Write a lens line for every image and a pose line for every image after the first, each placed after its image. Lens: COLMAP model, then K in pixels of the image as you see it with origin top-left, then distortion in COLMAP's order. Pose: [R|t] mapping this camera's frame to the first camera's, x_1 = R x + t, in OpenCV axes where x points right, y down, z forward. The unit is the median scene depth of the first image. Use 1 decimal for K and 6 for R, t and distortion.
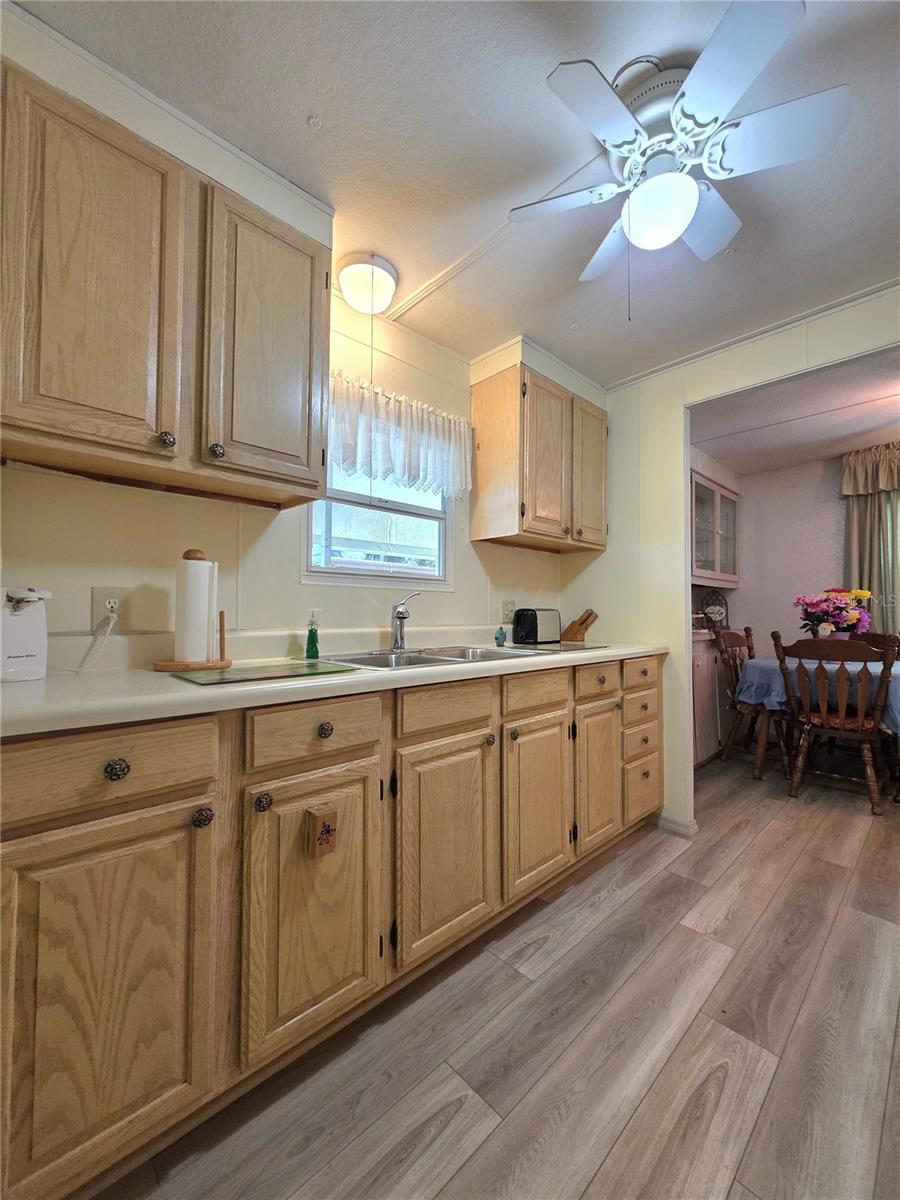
lens RADIAL K [[478.5, 0, 453.9], [0, 478.5, 601.6], [0, 0, 1]] dist [0.000489, 0.001411]
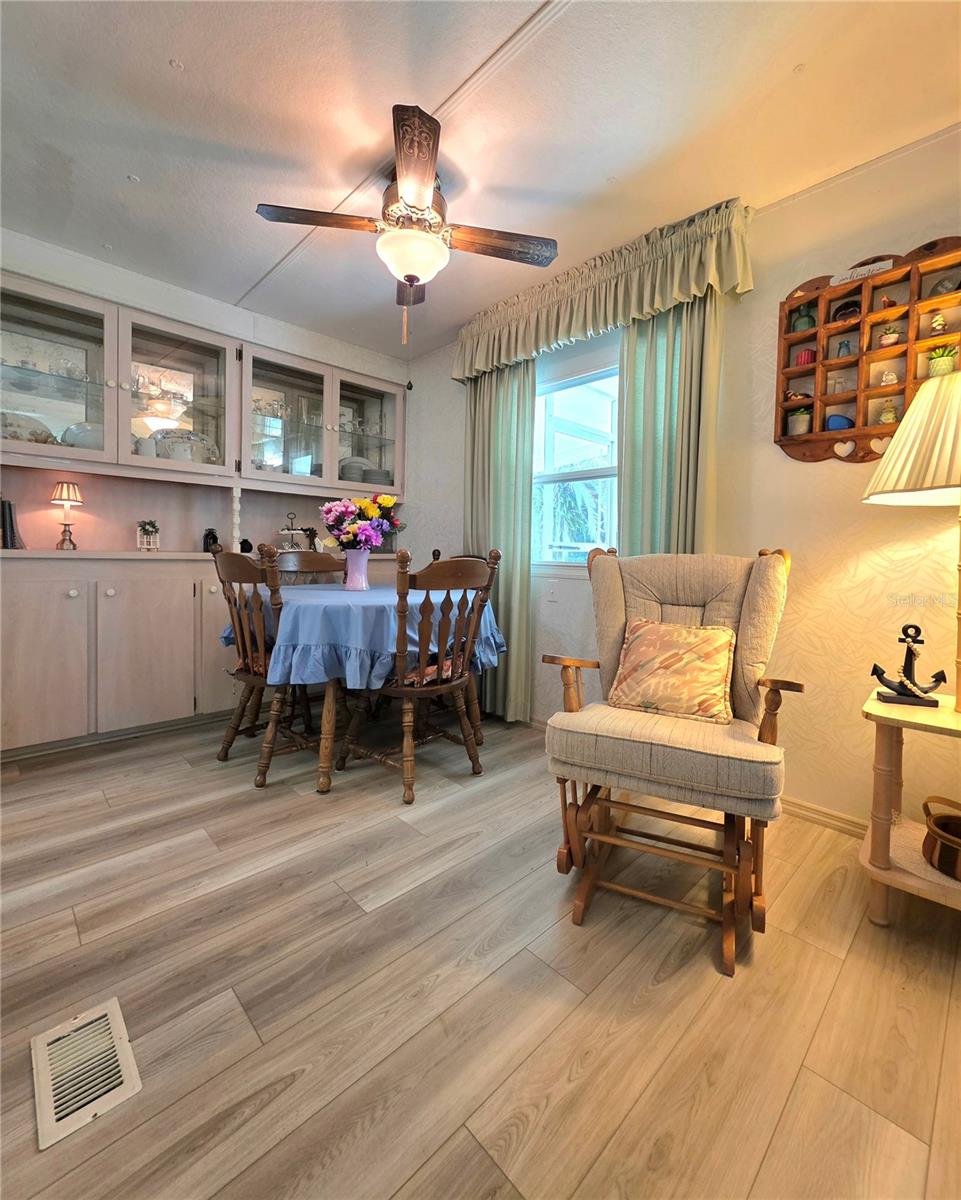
lens RADIAL K [[516.6, 0, 501.3], [0, 516.6, 564.6], [0, 0, 1]] dist [-0.000539, 0.001303]
pose [[0.999725, 0.019076, 0.013659, 1.330303], [-0.019704, 0.998683, 0.047370, 0.058306], [-0.012737, -0.047626, 0.998784, 0.221488]]
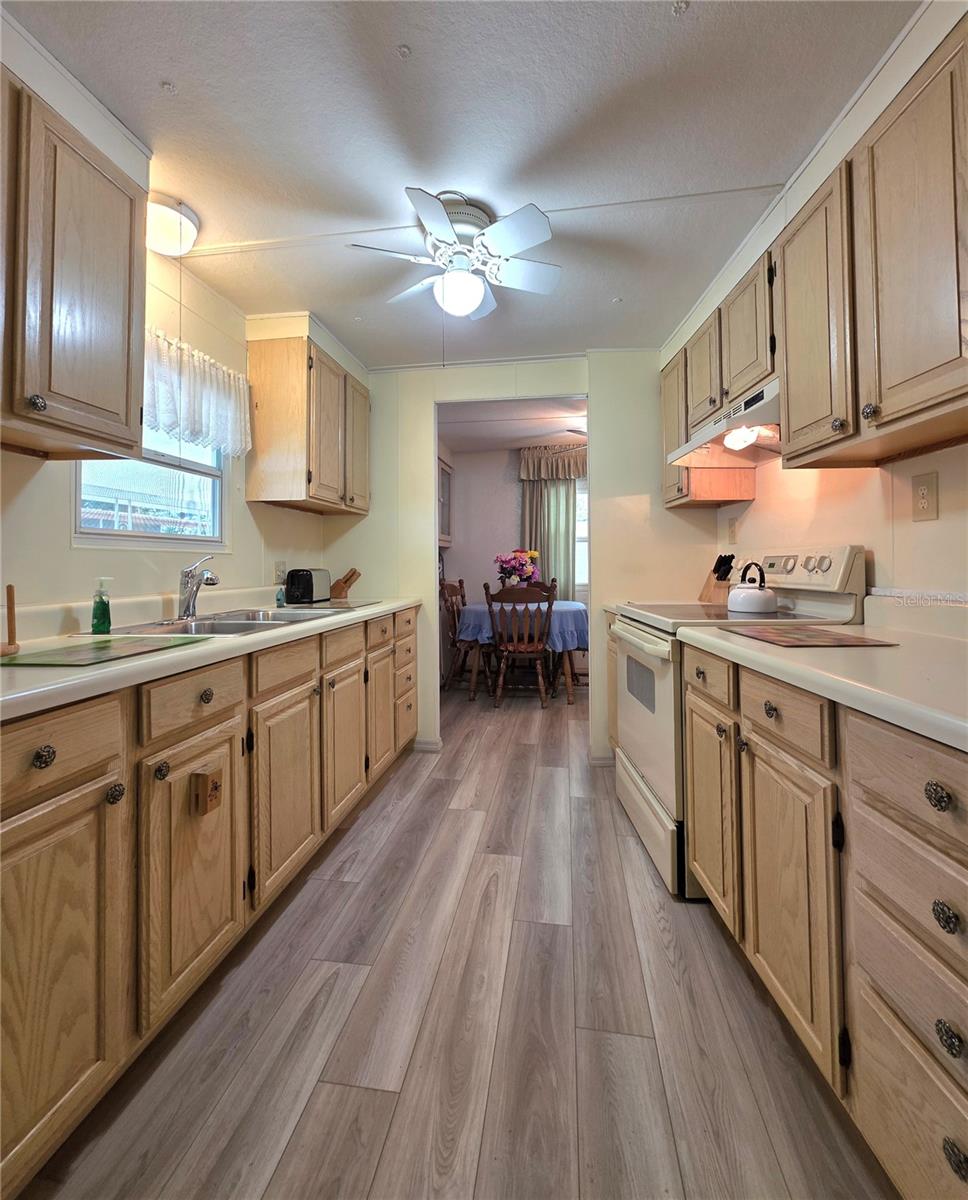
lens RADIAL K [[516.6, 0, 485.8], [0, 516.6, 556.3], [0, 0, 1]] dist [-0.000539, 0.001303]
pose [[0.792593, -0.000132, 0.609751, -0.220715], [-0.004924, 0.999966, 0.006616, -0.023716], [-0.609731, -0.008246, 0.792566, -0.130355]]
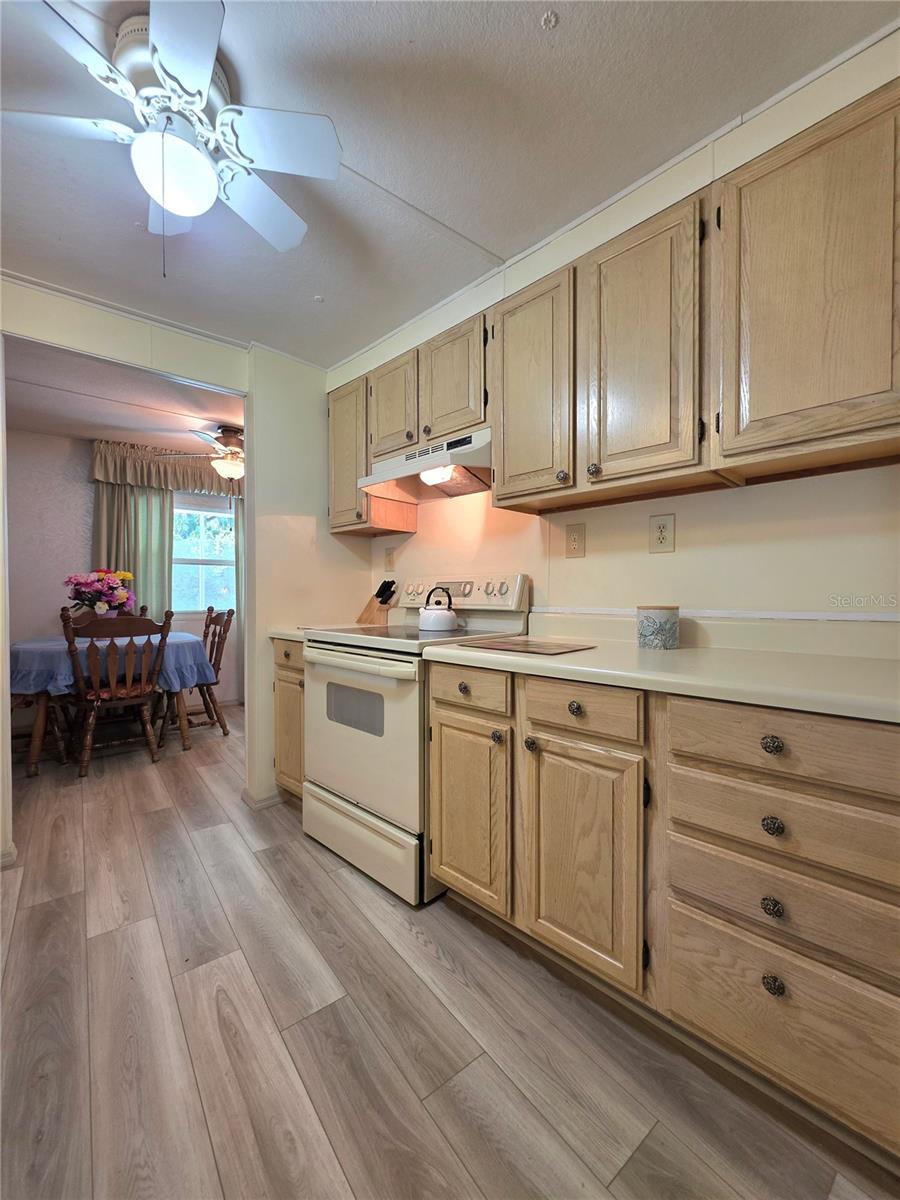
lens RADIAL K [[478.5, 0, 456.0], [0, 478.5, 603.1], [0, 0, 1]] dist [0.000489, 0.001411]
pose [[0.092095, -0.024632, 0.995446, -0.245307], [-0.028498, 0.999219, 0.027362, -0.004638], [-0.995342, -0.030888, 0.091321, 0.169936]]
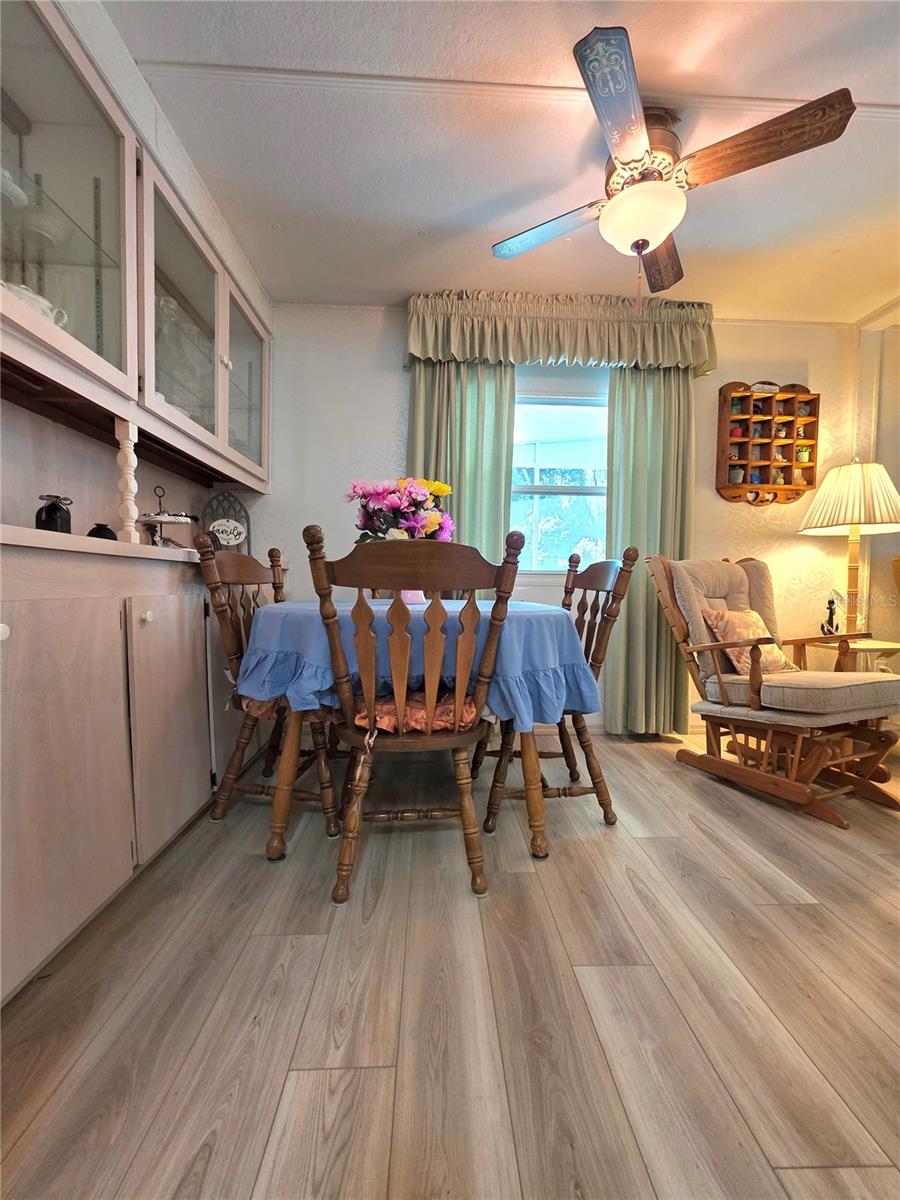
lens RADIAL K [[478.5, 0, 454.6], [0, 478.5, 602.4], [0, 0, 1]] dist [0.000489, 0.001411]
pose [[0.655257, -0.021393, 0.755103, 0.526101], [-0.029913, 0.998080, 0.054234, 0.123335], [-0.754813, -0.058124, 0.653360, 0.760046]]
